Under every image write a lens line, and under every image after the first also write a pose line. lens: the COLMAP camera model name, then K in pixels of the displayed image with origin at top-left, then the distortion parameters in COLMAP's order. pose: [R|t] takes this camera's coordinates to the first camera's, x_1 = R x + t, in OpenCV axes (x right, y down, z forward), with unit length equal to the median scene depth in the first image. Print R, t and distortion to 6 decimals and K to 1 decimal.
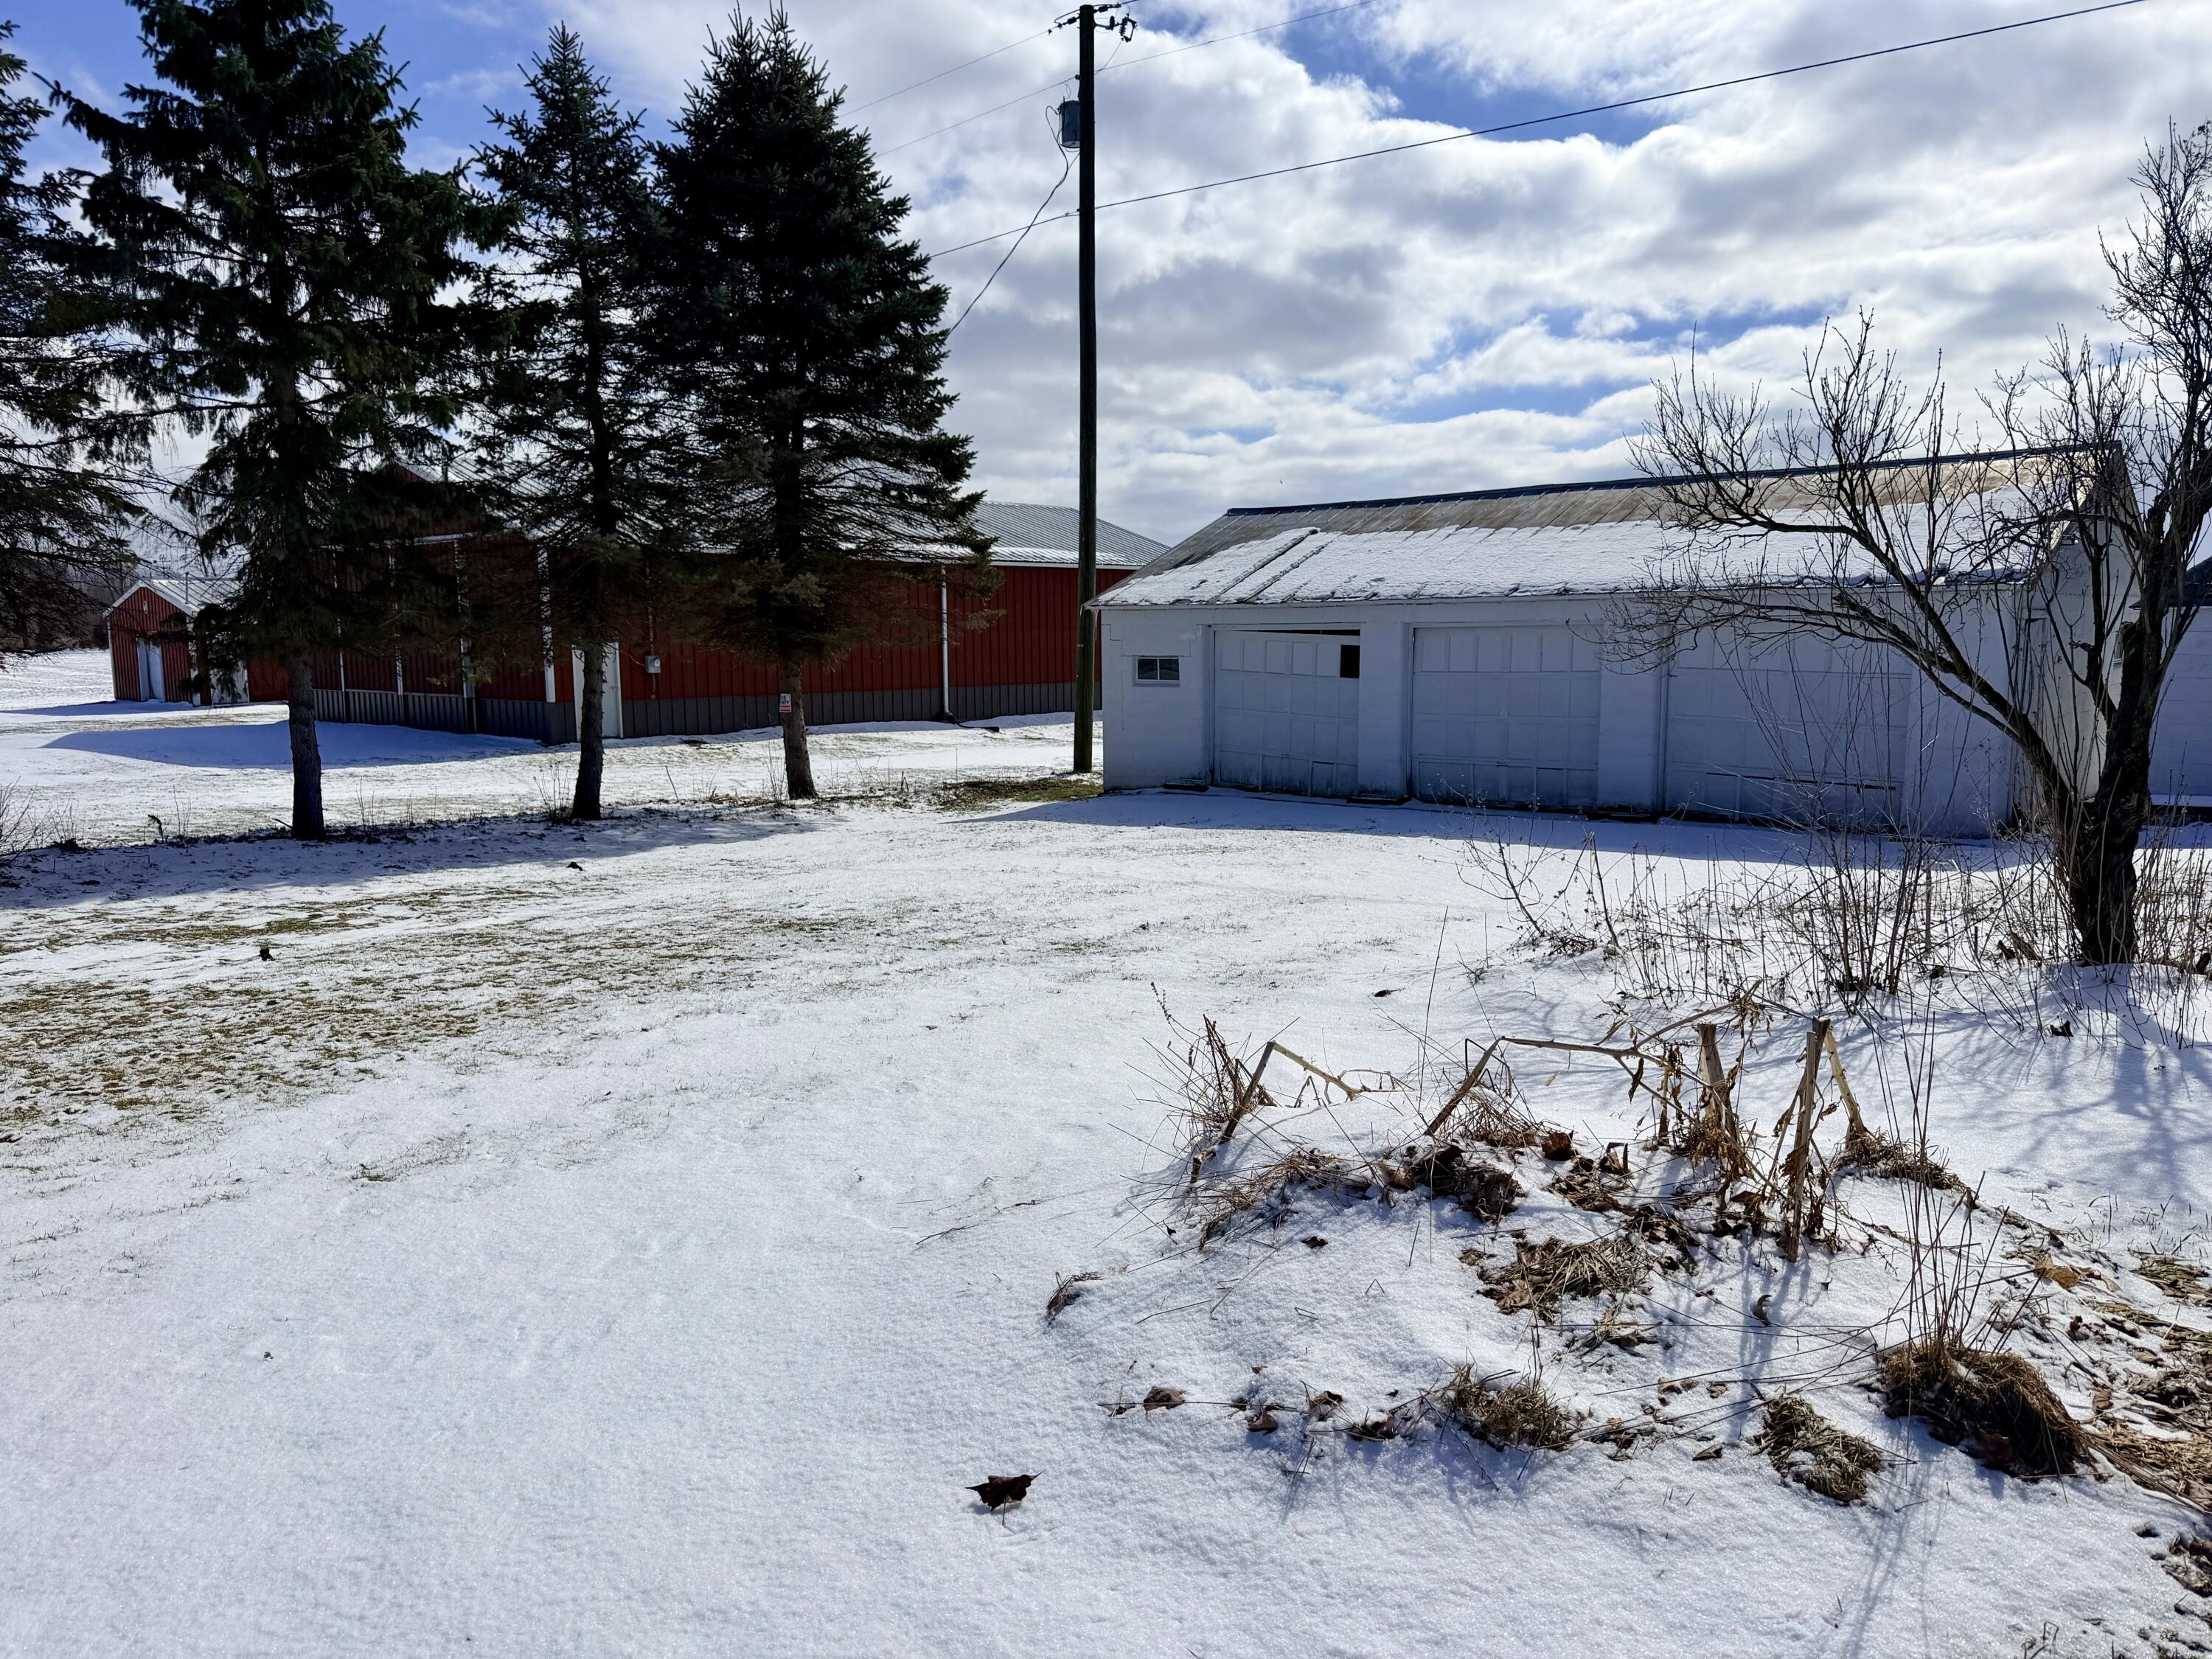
lens RADIAL K [[1546.7, 0, 1114.5], [0, 1546.7, 841.9], [0, 0, 1]] dist [0.082399, -0.140520]
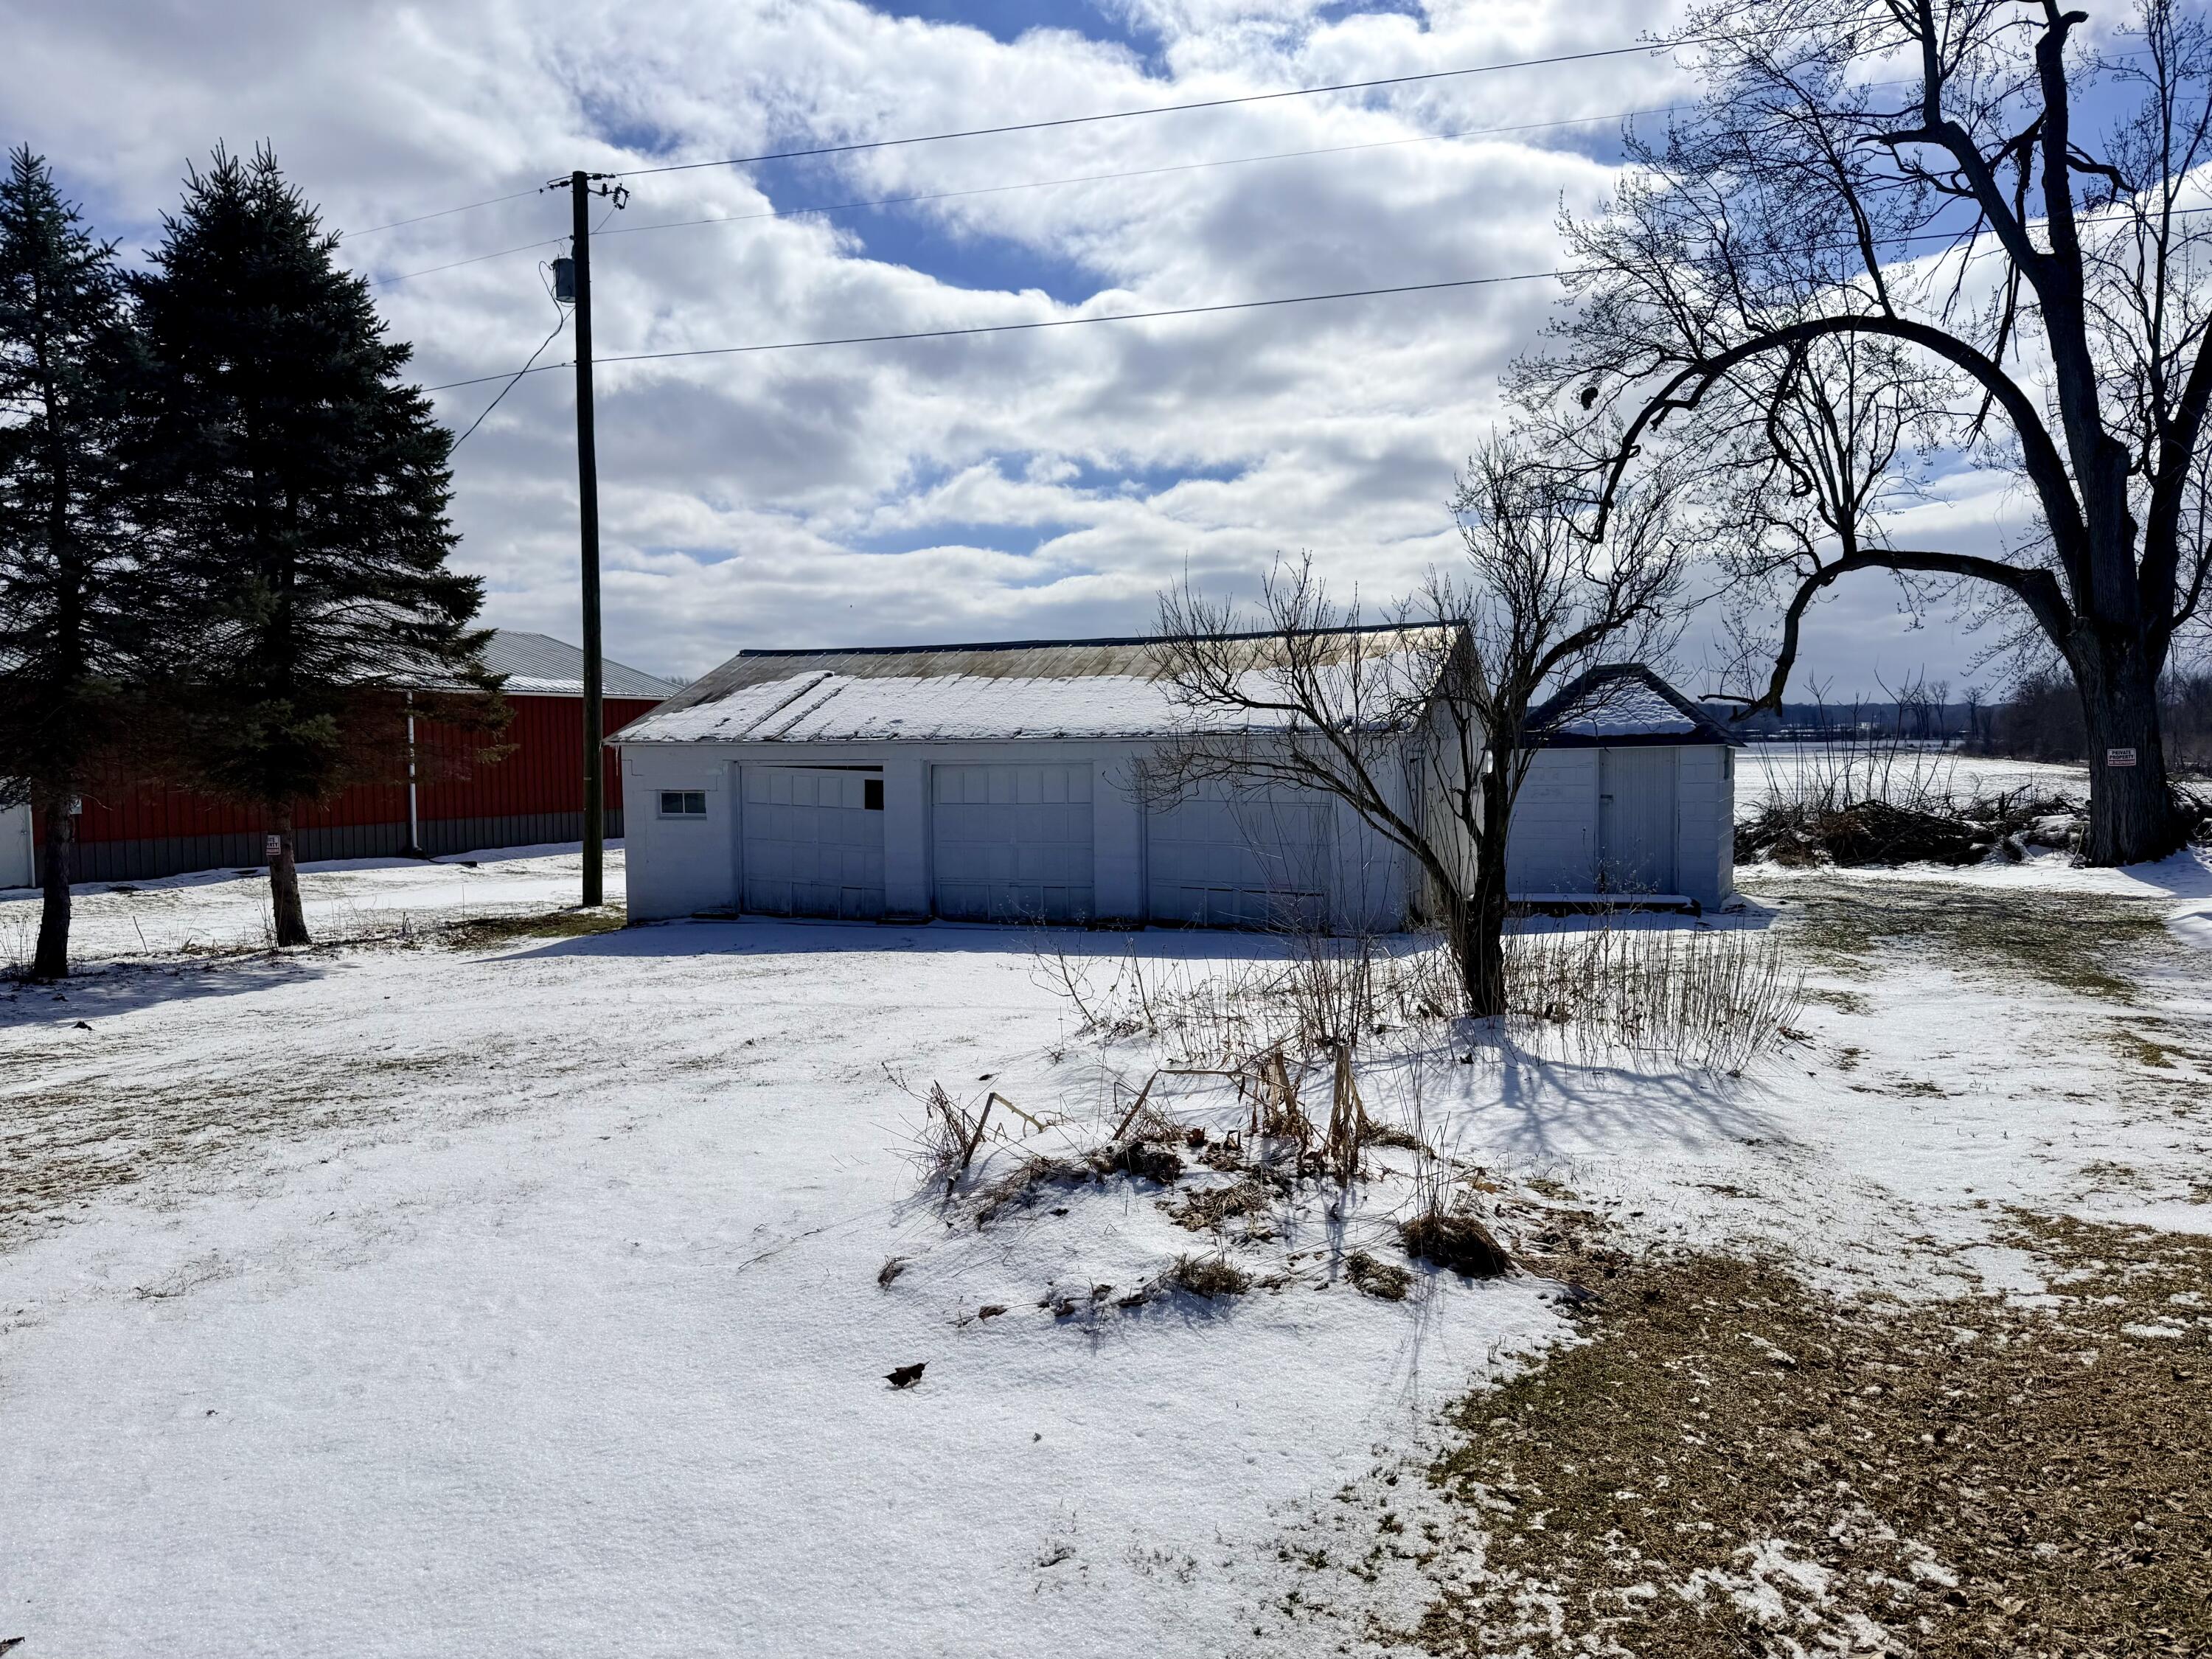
lens RADIAL K [[1557.1, 0, 1106.0], [0, 1557.1, 829.5], [0, 0, 1]] dist [0.073988, -0.090556]
pose [[0.943502, -0.022107, 0.330630, -0.069082], [0.050364, 0.995747, -0.077140, 0.001404], [-0.327518, 0.089433, 0.940603, -0.102199]]
